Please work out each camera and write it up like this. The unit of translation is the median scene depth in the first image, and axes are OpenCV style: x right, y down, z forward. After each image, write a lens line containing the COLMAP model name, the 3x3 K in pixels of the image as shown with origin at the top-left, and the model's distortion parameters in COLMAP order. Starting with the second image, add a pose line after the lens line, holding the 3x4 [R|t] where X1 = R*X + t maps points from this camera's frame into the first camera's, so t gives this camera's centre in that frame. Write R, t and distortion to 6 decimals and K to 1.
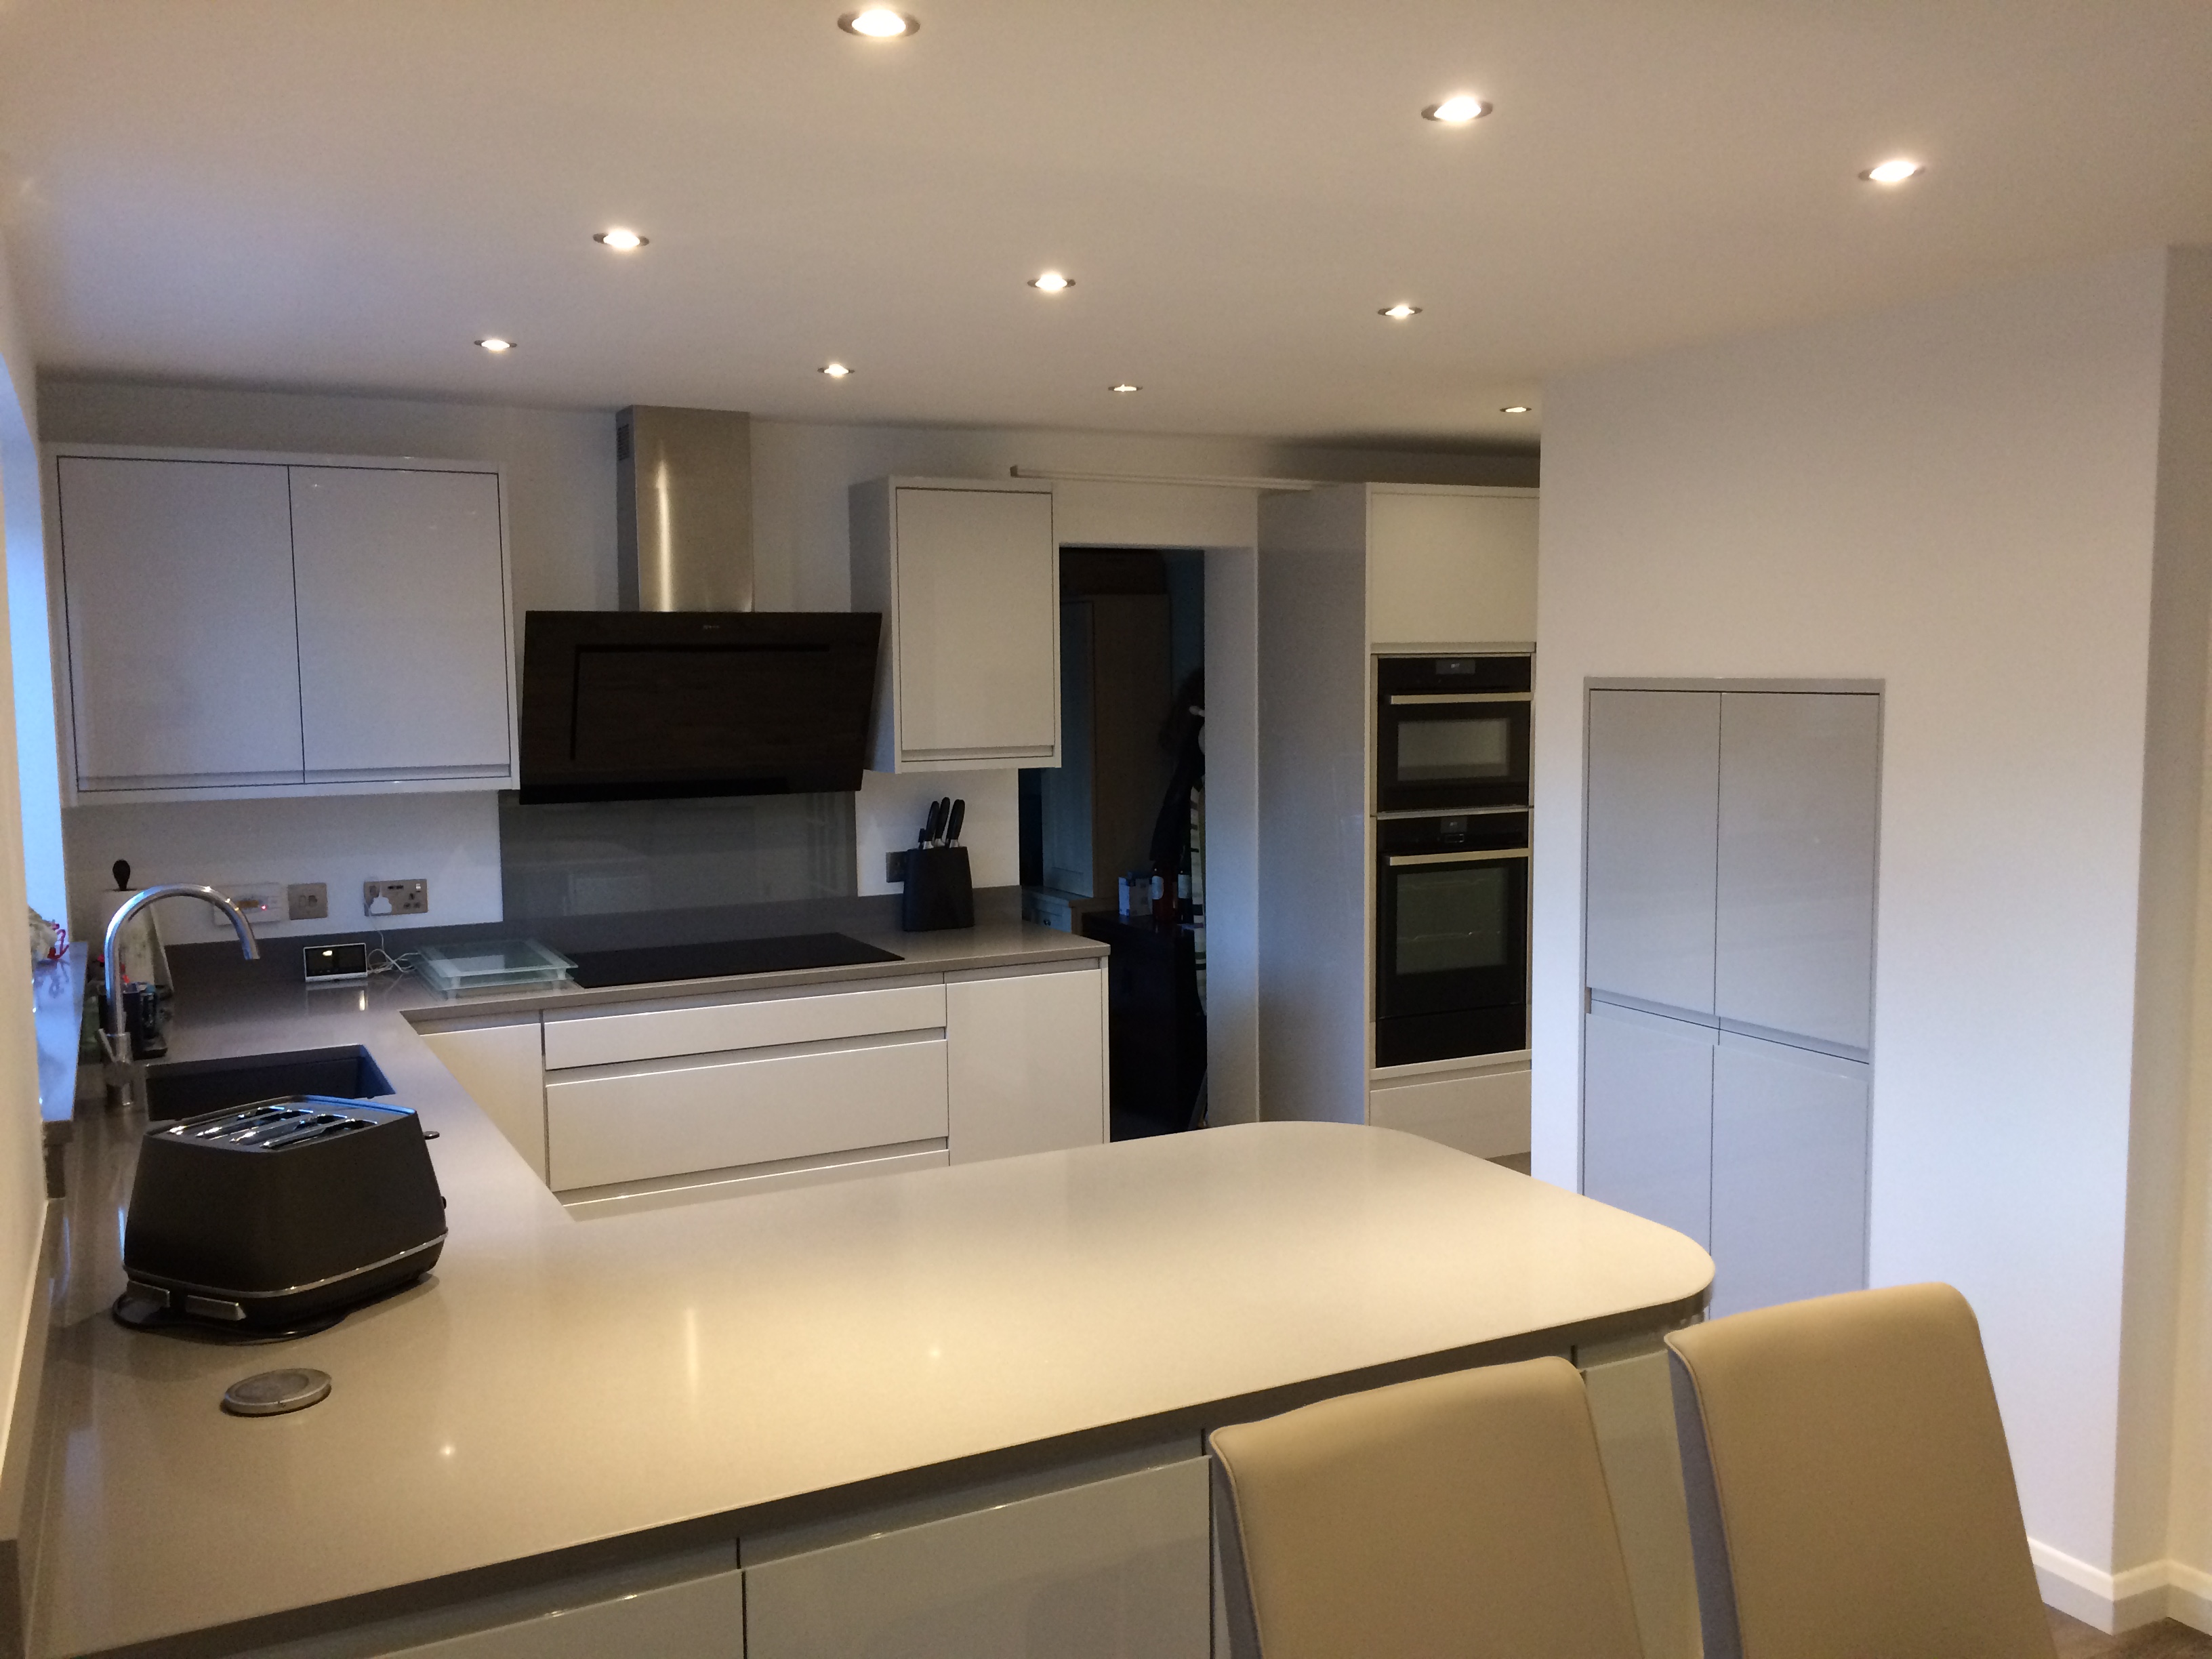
lens RADIAL K [[1867.3, 0, 1124.9], [0, 1867.3, 838.7], [0, 0, 1]] dist [0.014773, 0.005726]
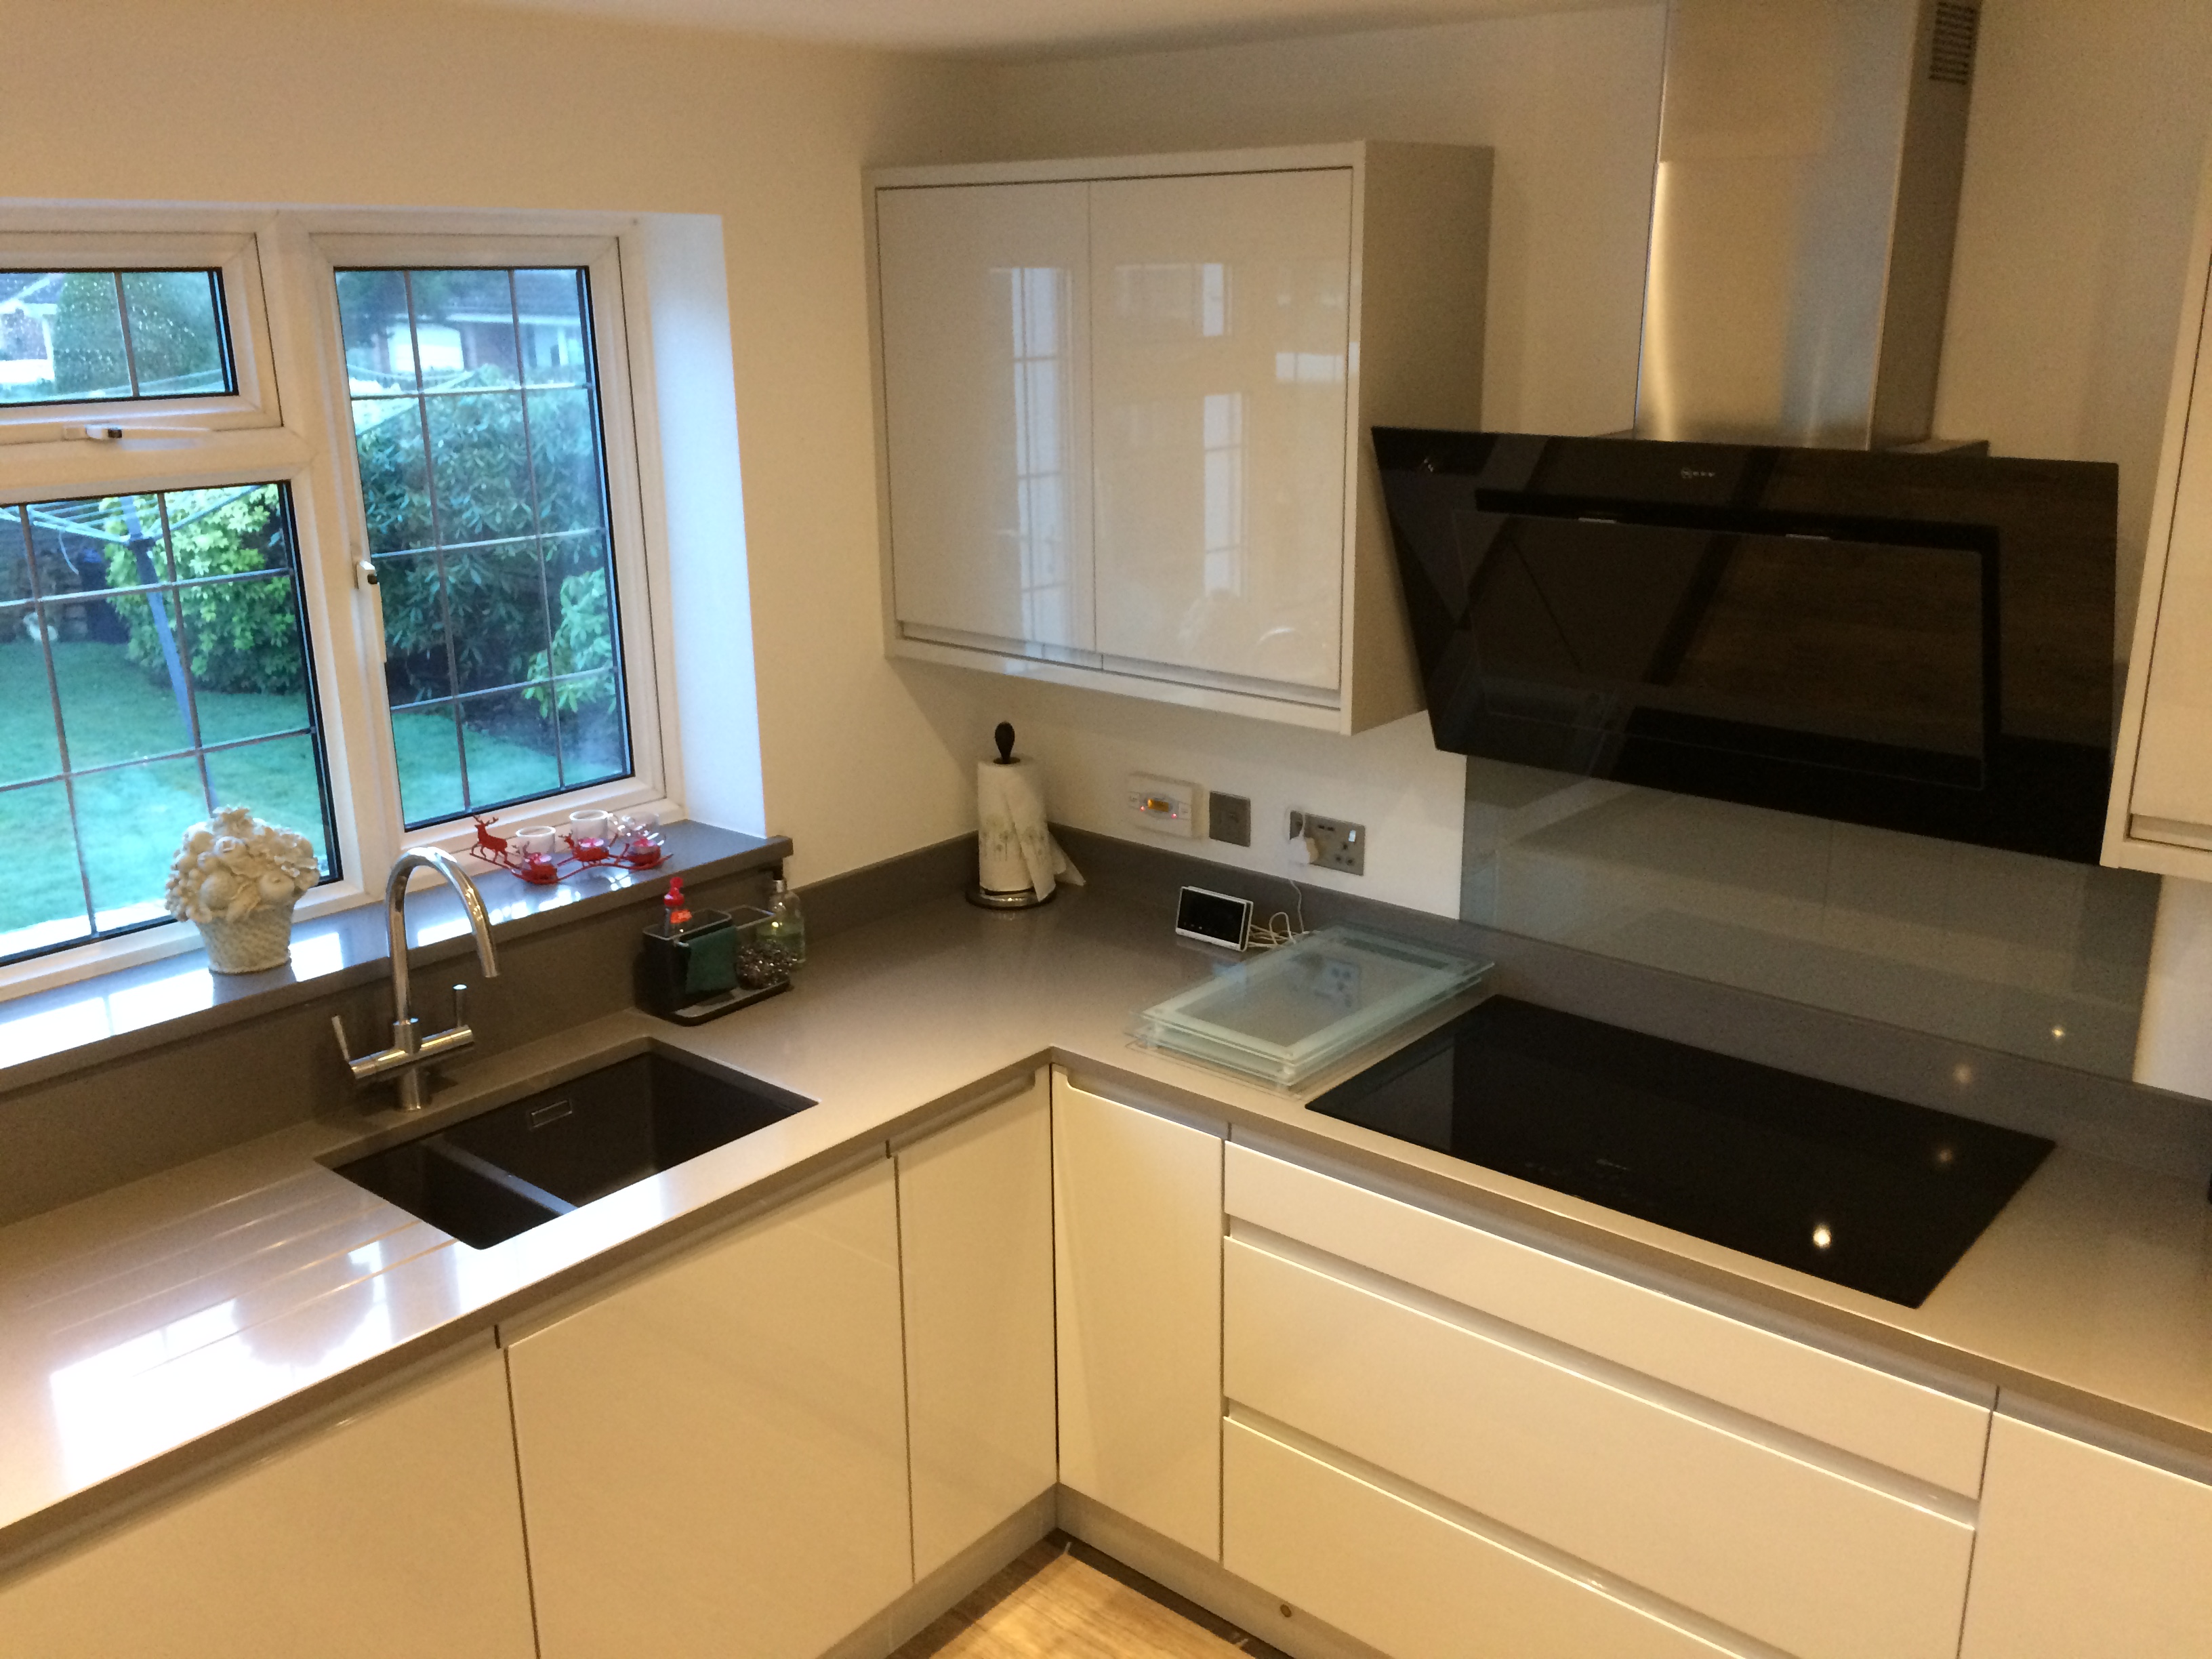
lens RADIAL K [[1896.7, 0, 1115.4], [0, 1896.7, 837.3], [0, 0, 1]] dist [0.006911, -0.000393]
pose [[0.377138, 0.272014, -0.885311, 0.165874], [-0.083251, 0.961984, 0.260107, -0.134038], [0.922408, -0.024393, 0.385446, 0.662791]]
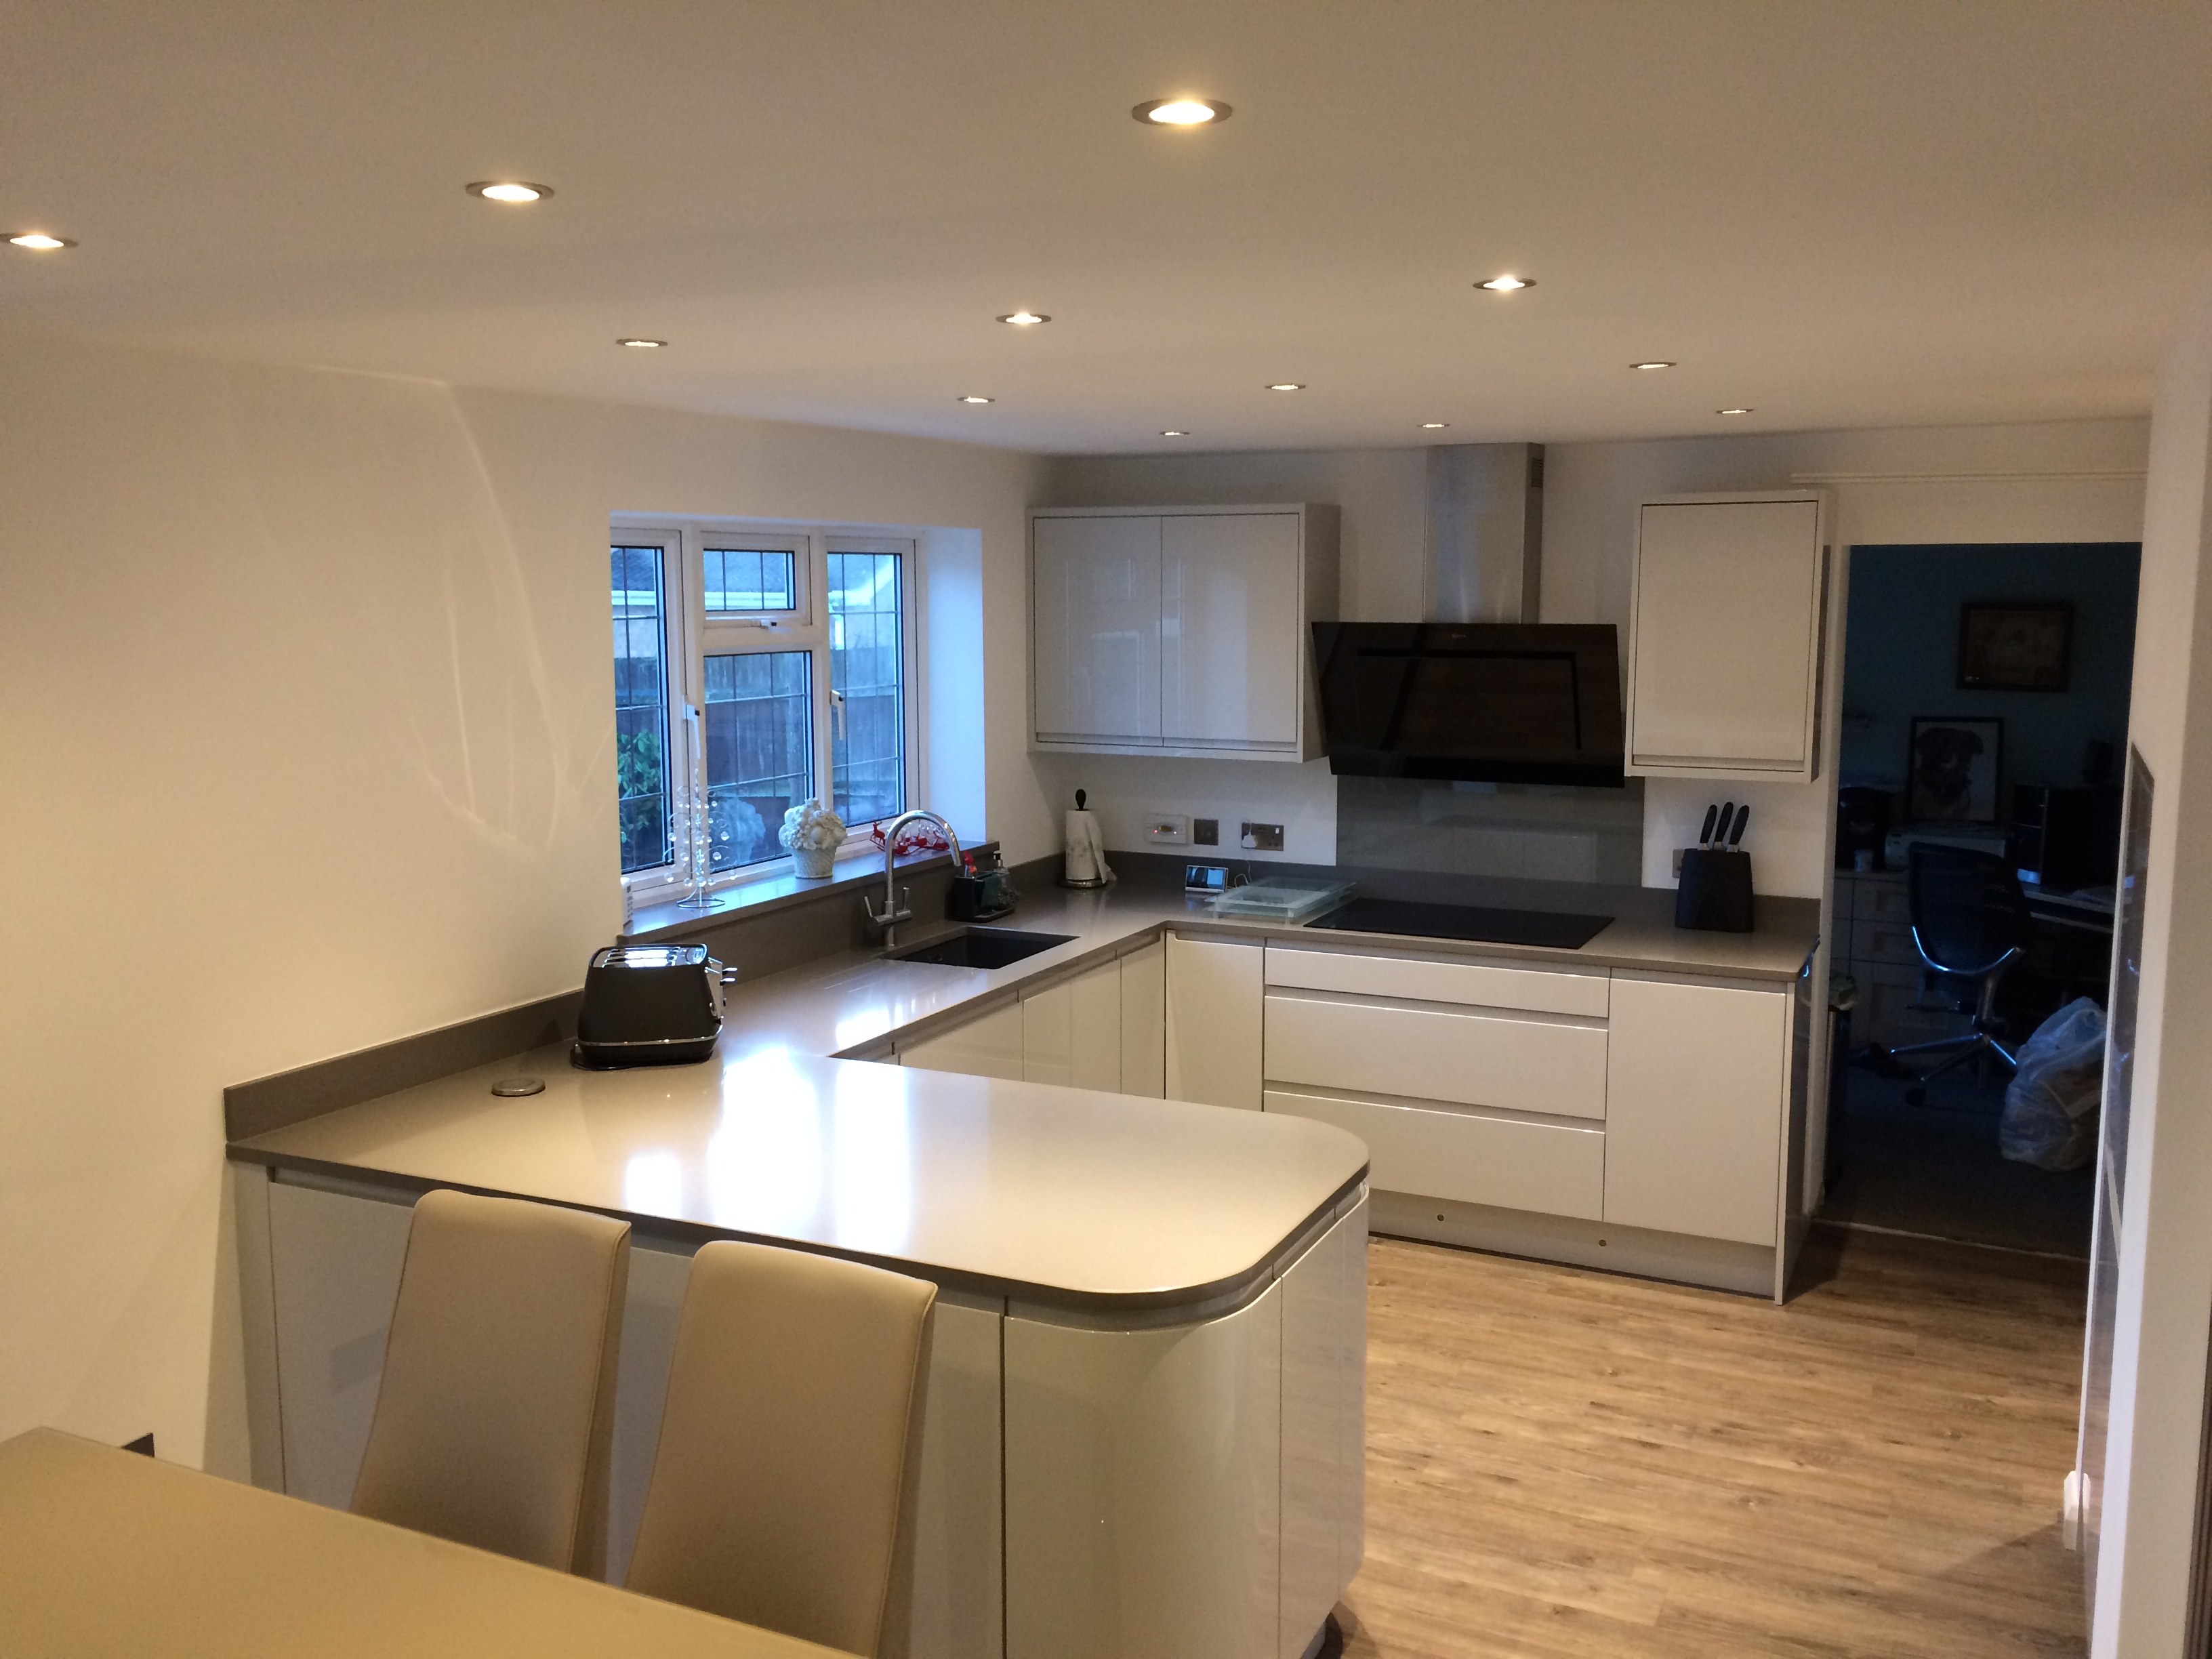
lens RADIAL K [[1933.9, 0, 1106.0], [0, 1933.9, 829.5], [0, 0, 1]] dist [0.017852, 0.005918]
pose [[0.596014, 0.114240, -0.794806, 0.599523], [-0.080518, 0.993342, 0.082396, -0.073843], [0.798927, 0.014887, 0.601244, 0.104015]]
